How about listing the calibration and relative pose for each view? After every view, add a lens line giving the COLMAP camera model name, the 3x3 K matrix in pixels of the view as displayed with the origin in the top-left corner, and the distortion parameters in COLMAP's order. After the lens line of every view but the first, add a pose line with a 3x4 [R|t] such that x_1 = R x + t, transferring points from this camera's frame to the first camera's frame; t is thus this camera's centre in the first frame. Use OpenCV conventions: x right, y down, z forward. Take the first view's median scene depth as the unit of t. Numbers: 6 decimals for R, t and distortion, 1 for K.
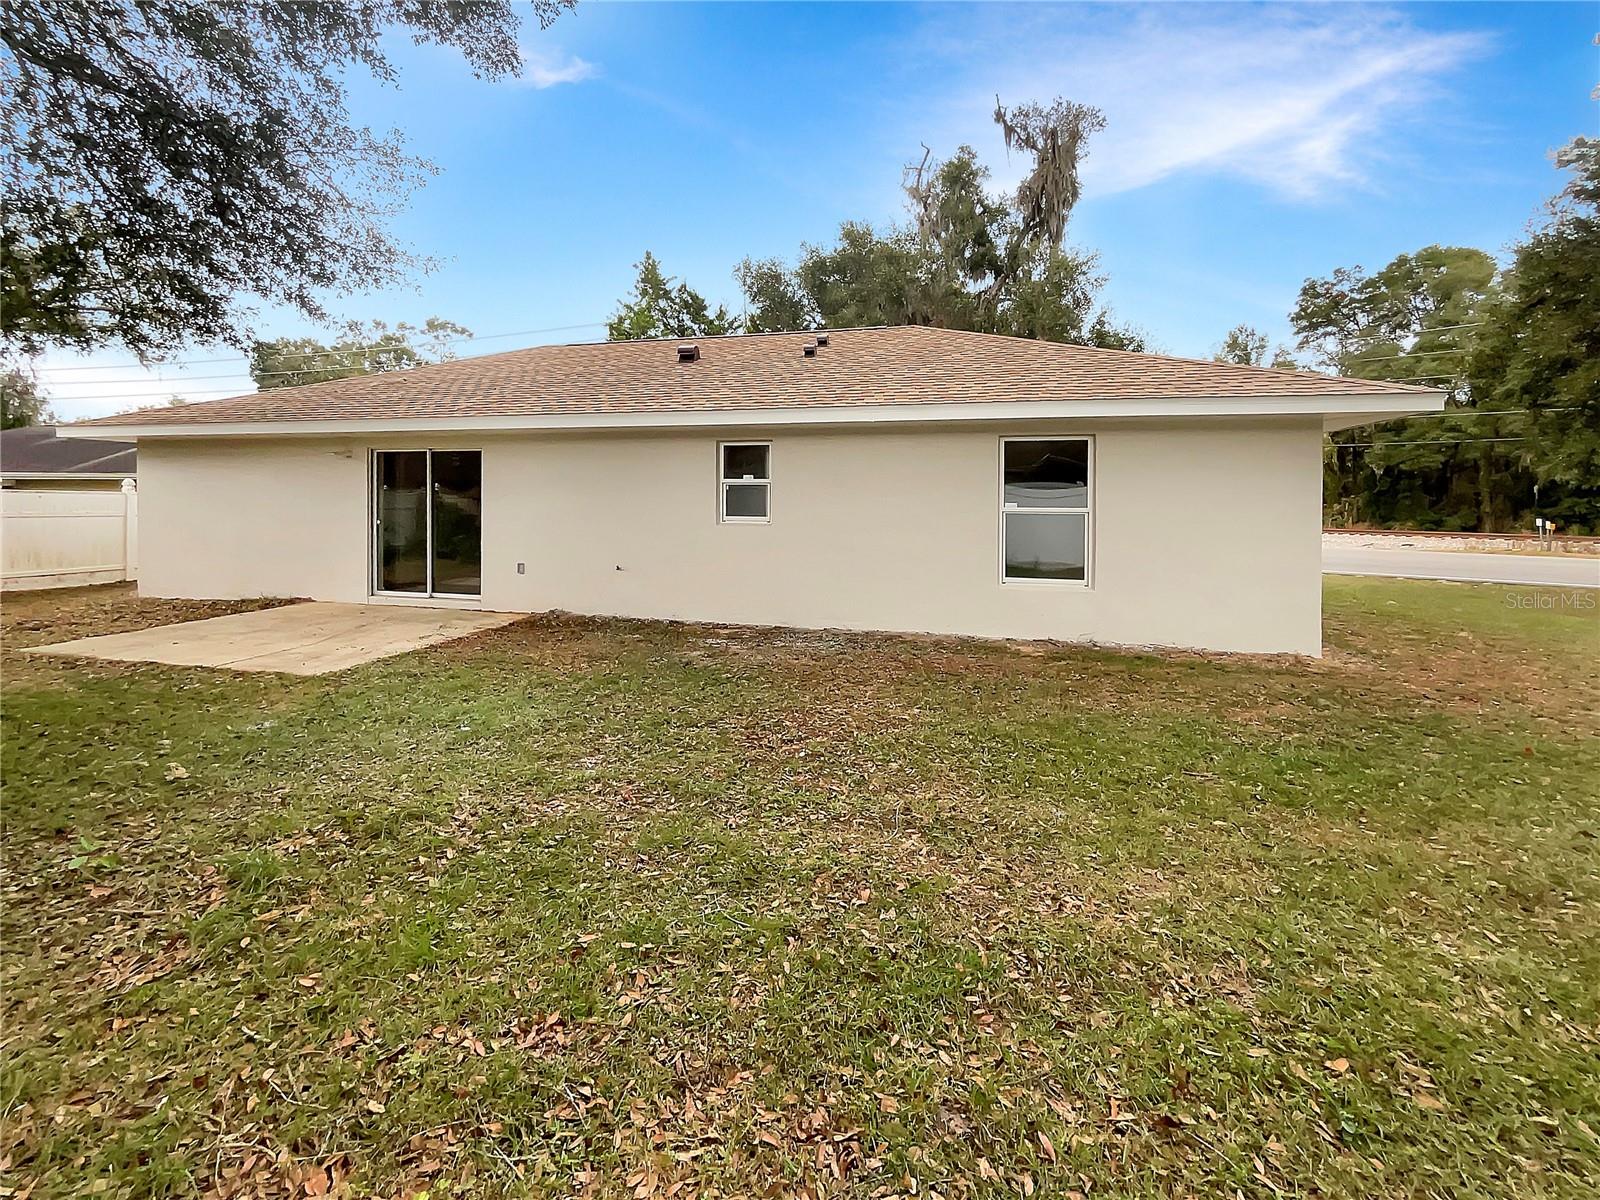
lens RADIAL K [[645.3, 0, 796.7], [0, 645.3, 597.6], [0, 0, 1]] dist [0.009415, -0.003660]
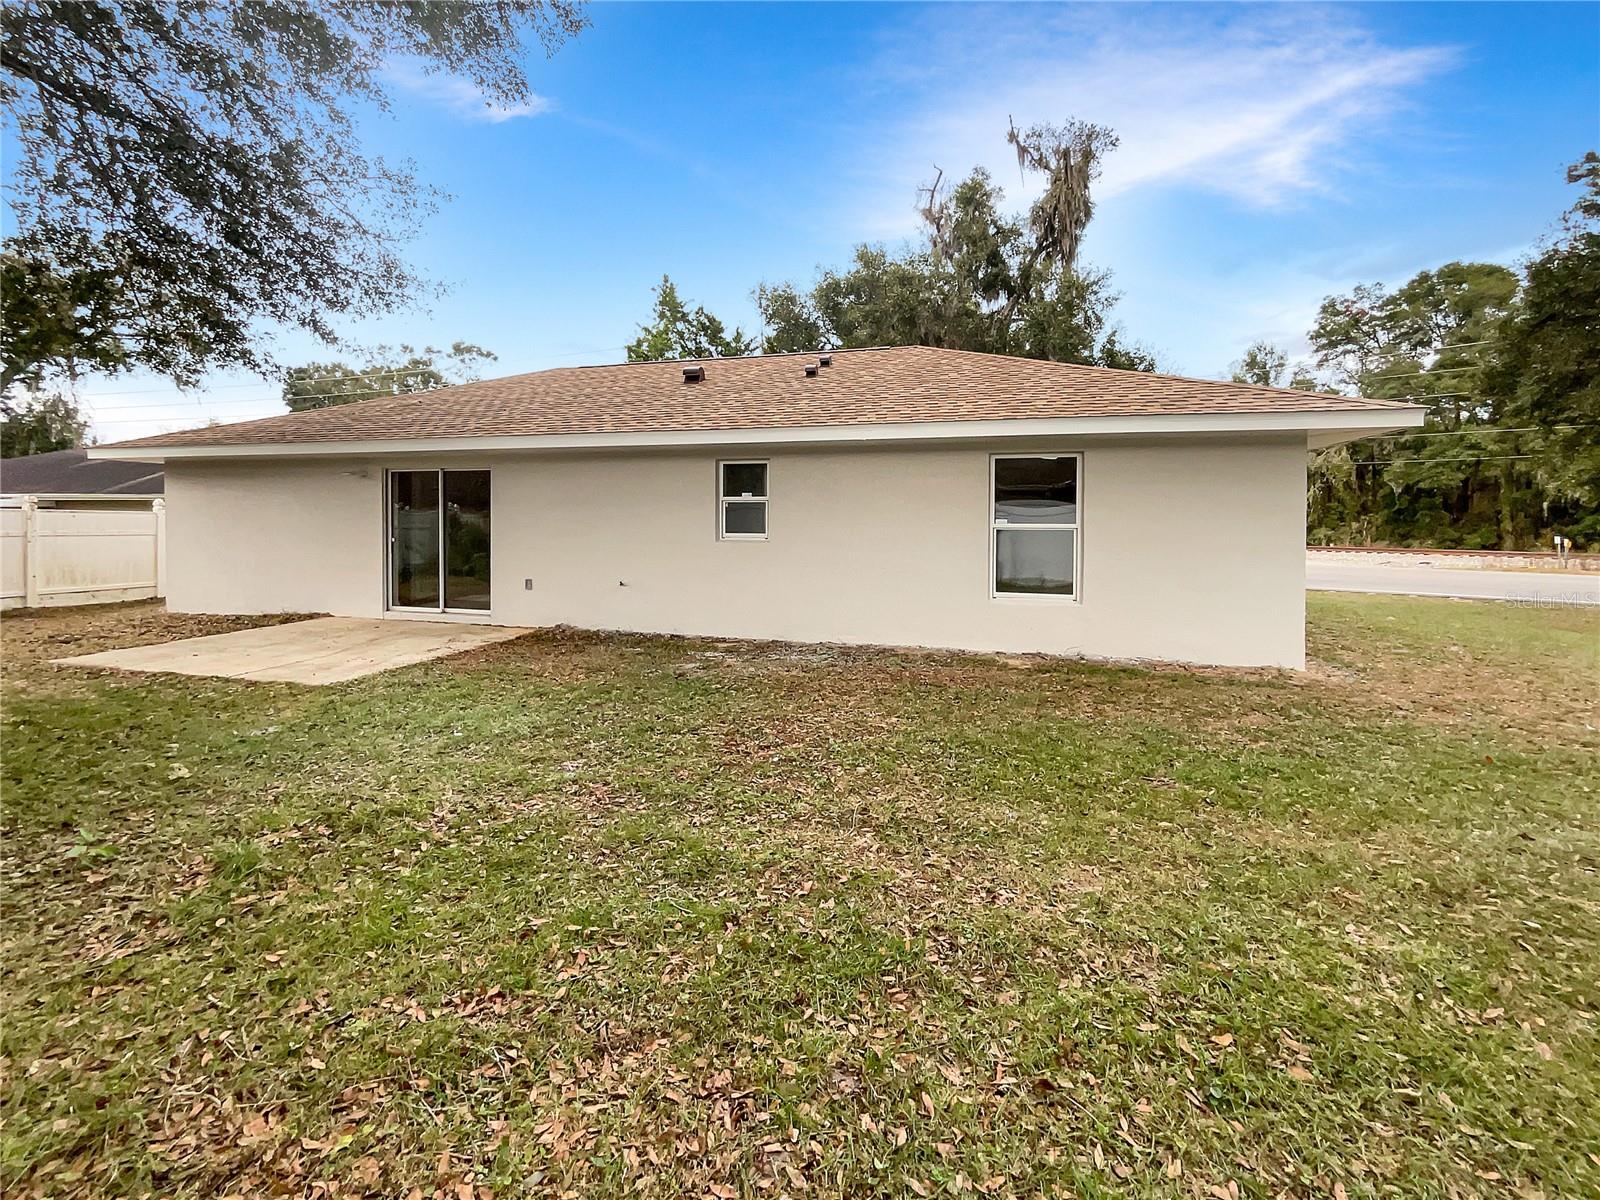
lens RADIAL K [[645.3, 0, 835.0], [0, 645.3, 625.6], [0, 0, 1]] dist [0.009415, -0.003660]
pose [[0.999854, 0.000466, -0.017101, 0.115932], [-0.000344, 0.999975, 0.007131, 0.019099], [0.017104, -0.007124, 0.999828, -0.034570]]
